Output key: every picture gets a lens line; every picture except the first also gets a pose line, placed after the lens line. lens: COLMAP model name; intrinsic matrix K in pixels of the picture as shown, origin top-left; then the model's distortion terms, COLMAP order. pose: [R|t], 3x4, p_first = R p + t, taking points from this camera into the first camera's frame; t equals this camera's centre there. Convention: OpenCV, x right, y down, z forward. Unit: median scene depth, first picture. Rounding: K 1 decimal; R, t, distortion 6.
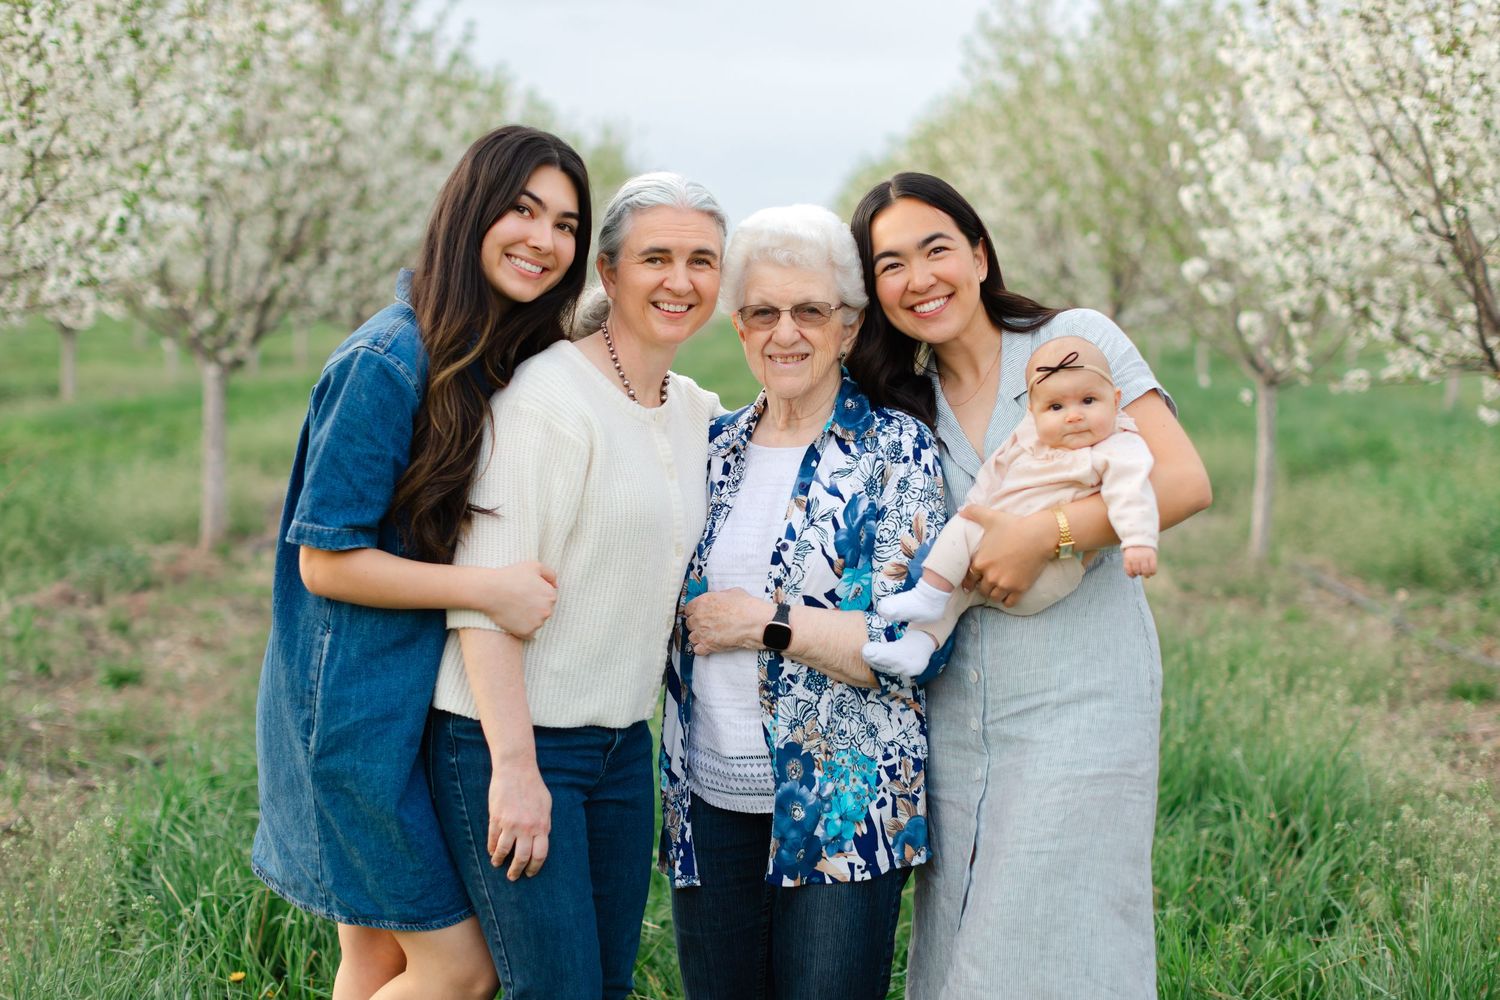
lens RADIAL K [[2115.7, 0, 752.7], [0, 2115.7, 475.9], [0, 0, 1]] dist [0.009585, 0.024695]
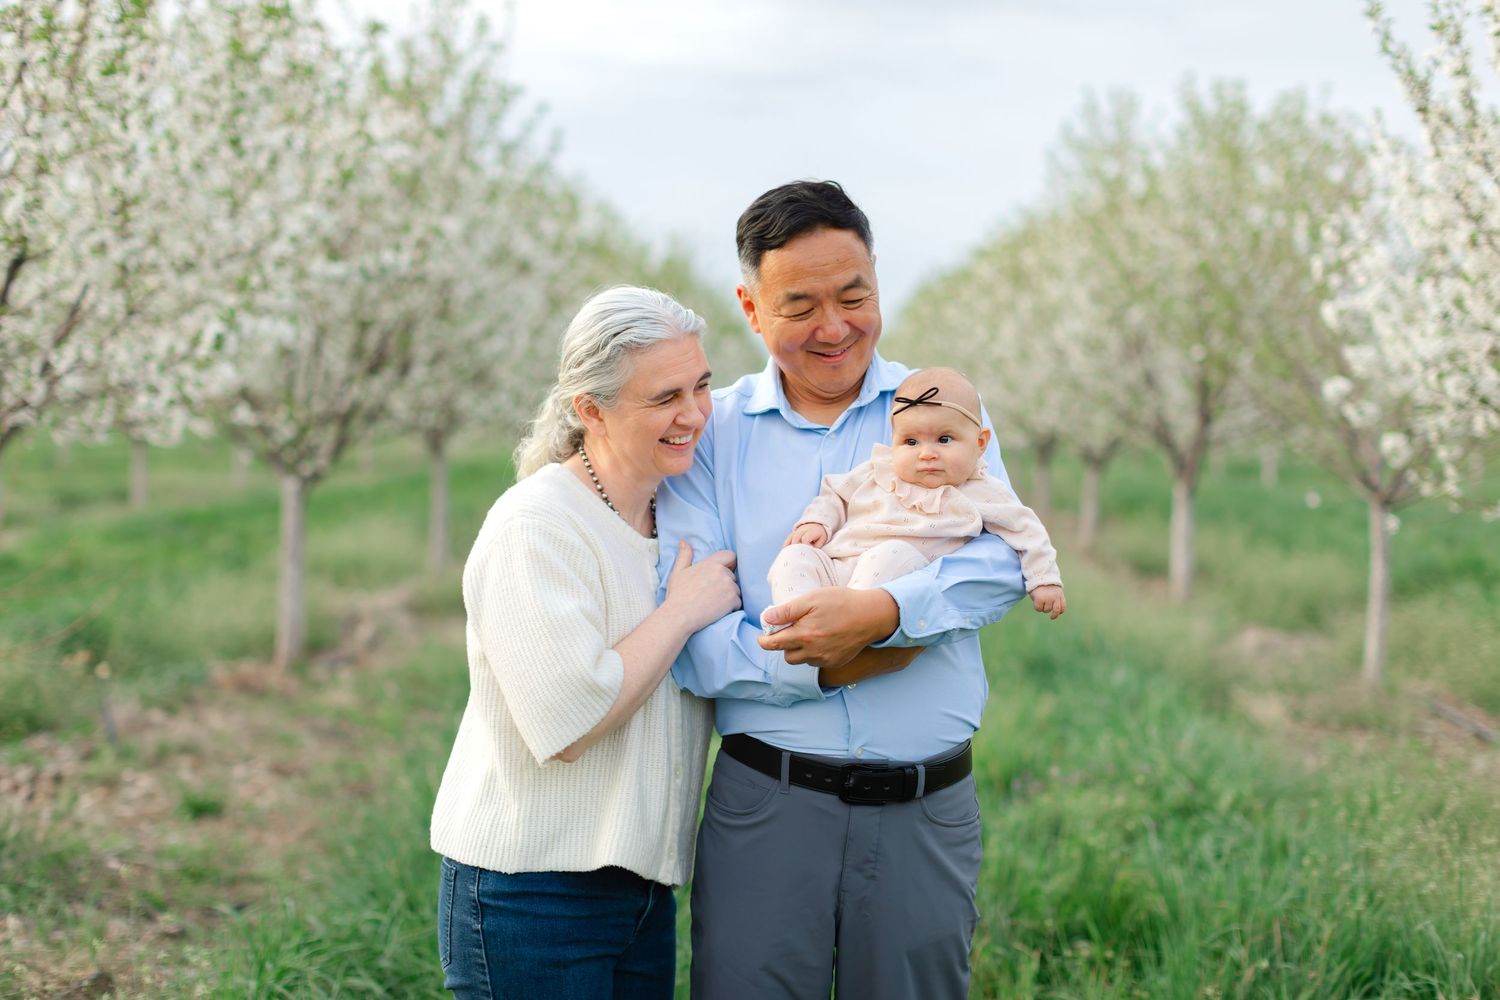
lens RADIAL K [[2115.7, 0, 752.7], [0, 2115.7, 475.9], [0, 0, 1]] dist [0.009585, 0.024695]
pose [[0.999566, 0.004447, -0.029116, -0.023720], [-0.005925, 0.998688, -0.050874, -0.008837], [0.028852, 0.051024, 0.998281, 0.049180]]
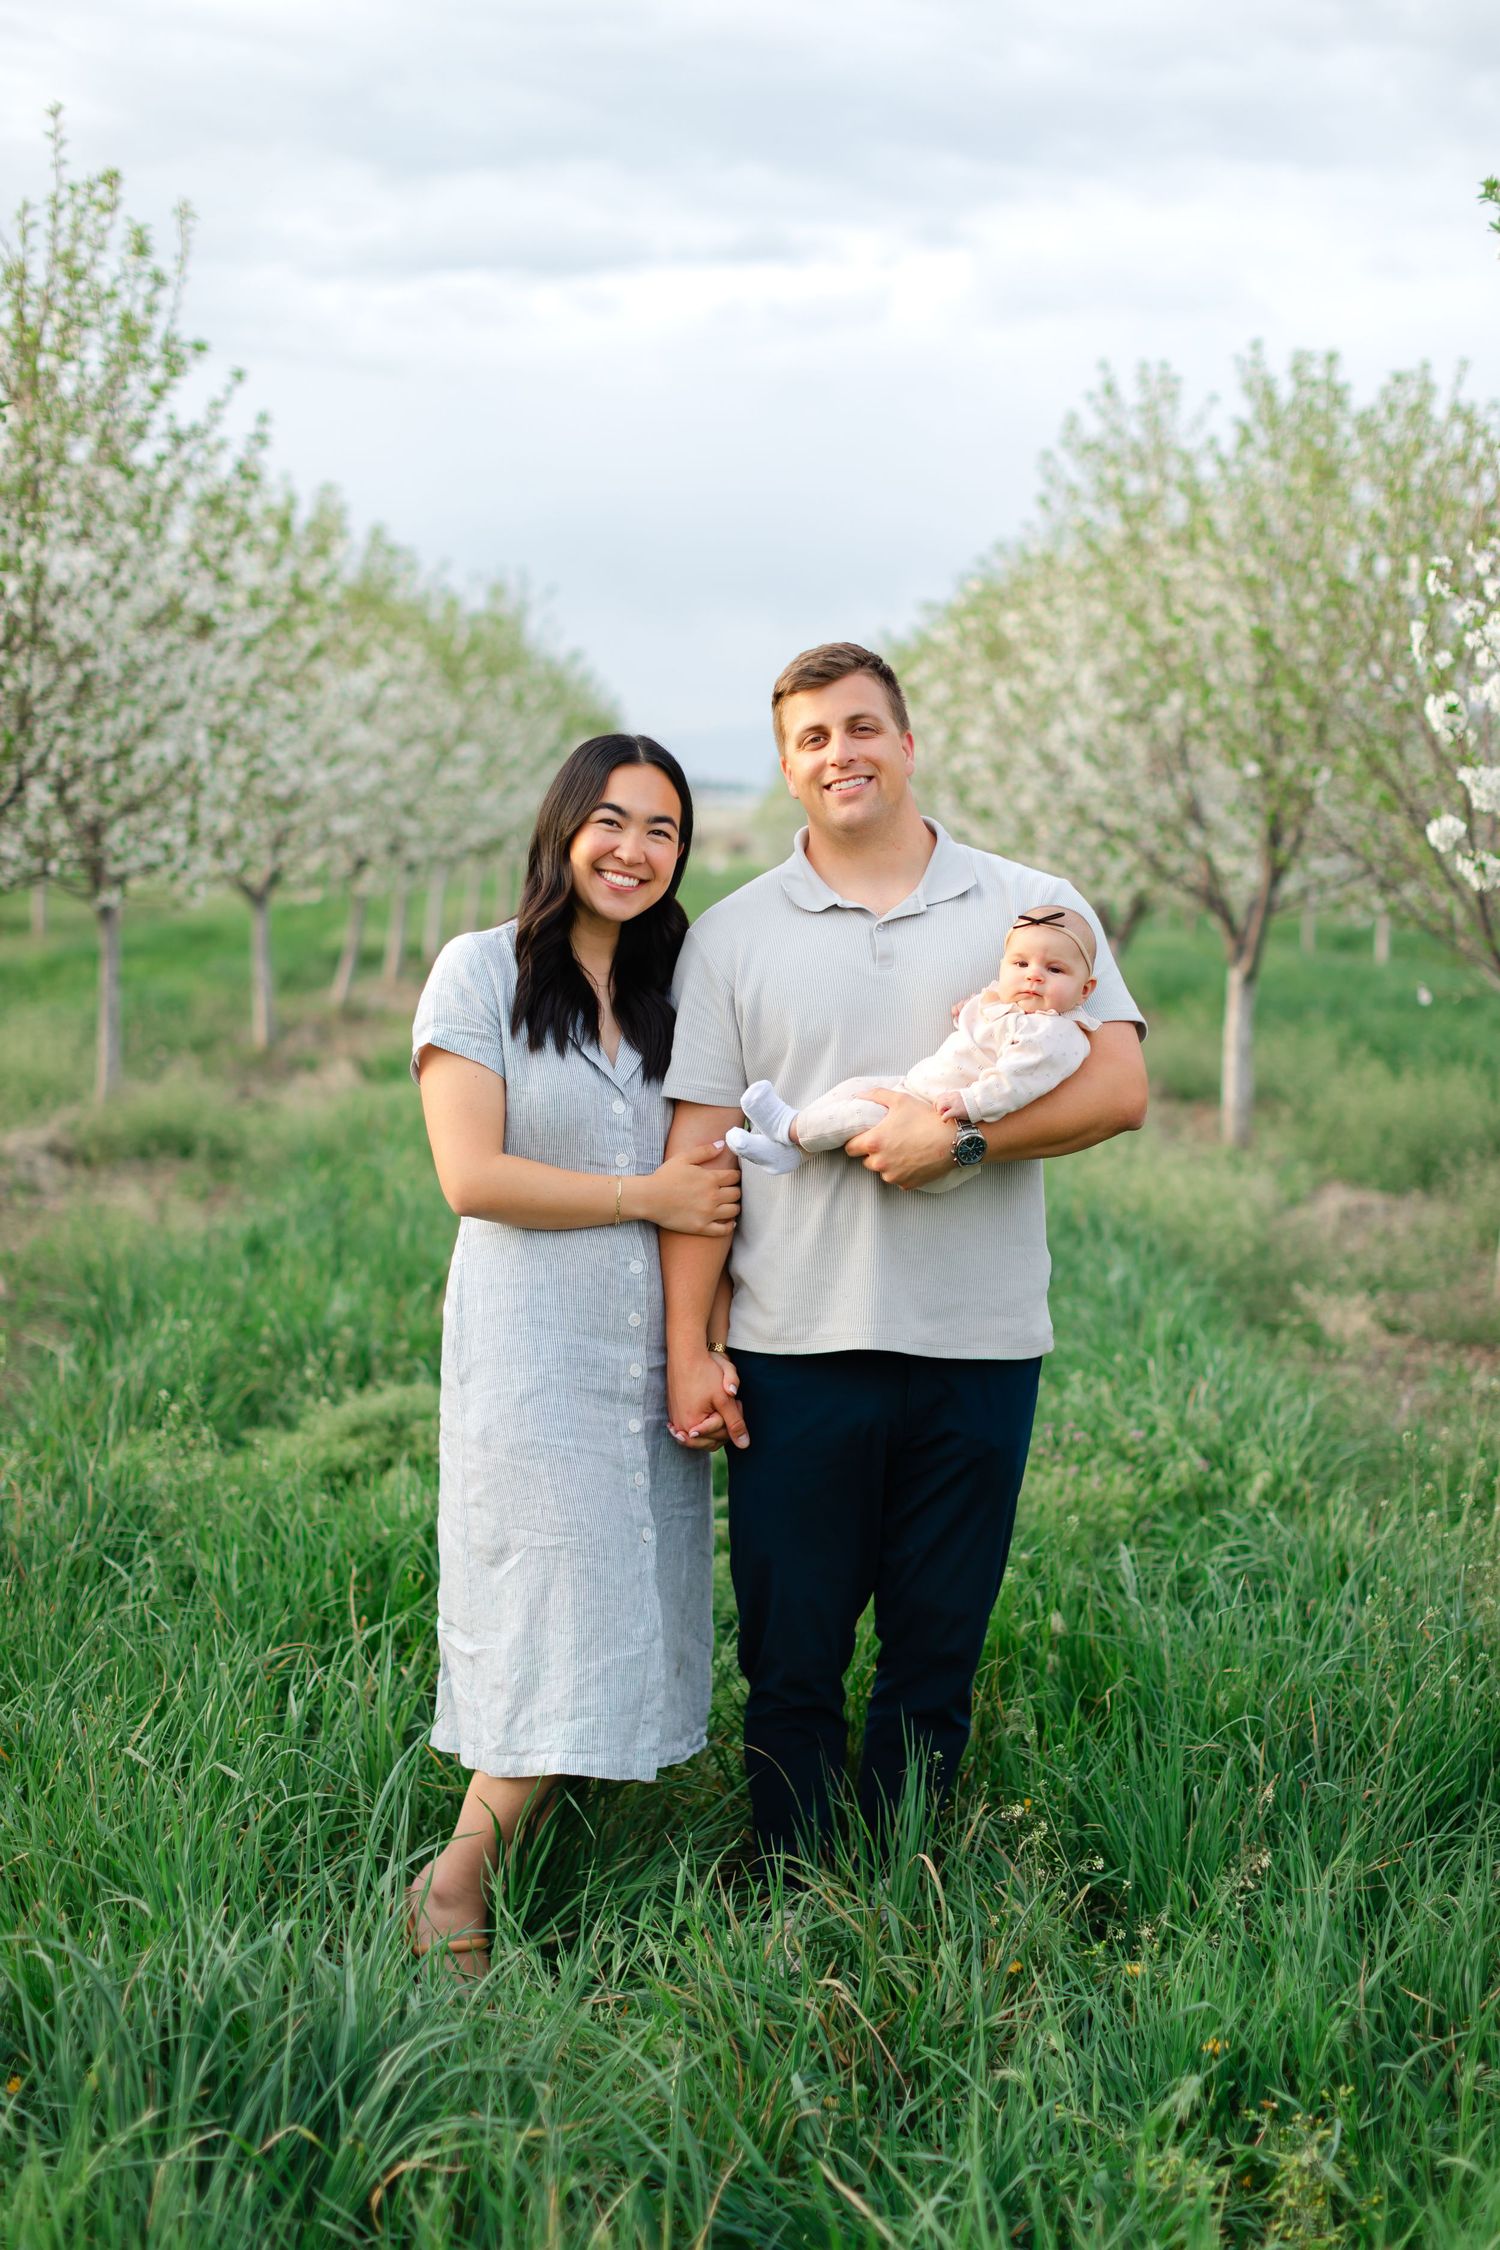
lens RADIAL K [[3127.2, 0, 750.0], [0, 3127.2, 1125.0], [0, 0, 1]] dist [0.003610, 0.028439]
pose [[0.999891, 0.009271, 0.011532, 0.003934], [-0.009348, 0.999934, 0.006672, -0.019096], [-0.011470, -0.006779, 0.999911, 0.119694]]
